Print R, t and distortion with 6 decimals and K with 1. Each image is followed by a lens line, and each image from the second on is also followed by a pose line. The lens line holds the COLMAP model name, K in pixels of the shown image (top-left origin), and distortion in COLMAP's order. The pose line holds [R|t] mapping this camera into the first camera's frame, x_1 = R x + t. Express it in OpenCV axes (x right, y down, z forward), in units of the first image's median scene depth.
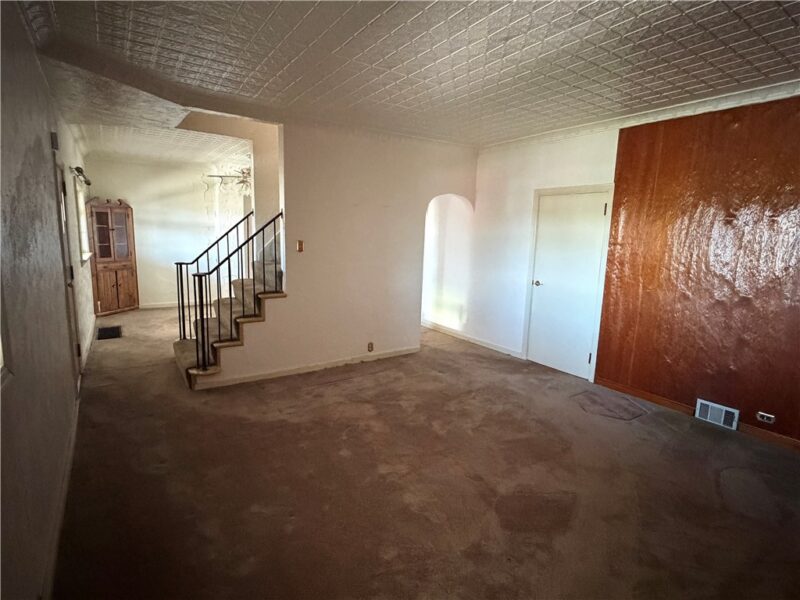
lens RADIAL K [[407.6, 0, 400.0], [0, 407.6, 298.7], [0, 0, 1]] dist [-0.000081, 0.000052]
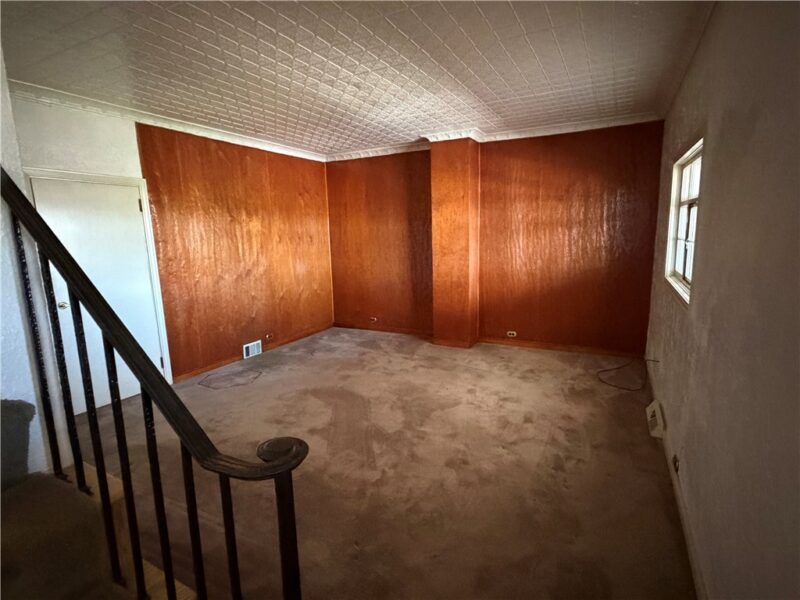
lens RADIAL K [[407.6, 0, 401.9], [0, 407.6, 299.2], [0, 0, 1]] dist [-0.000081, 0.000052]
pose [[-0.469254, -0.156491, 0.869086, -0.787173], [0.147441, 0.956473, 0.251836, -0.198929], [-0.870667, 0.246314, -0.425756, 1.157020]]
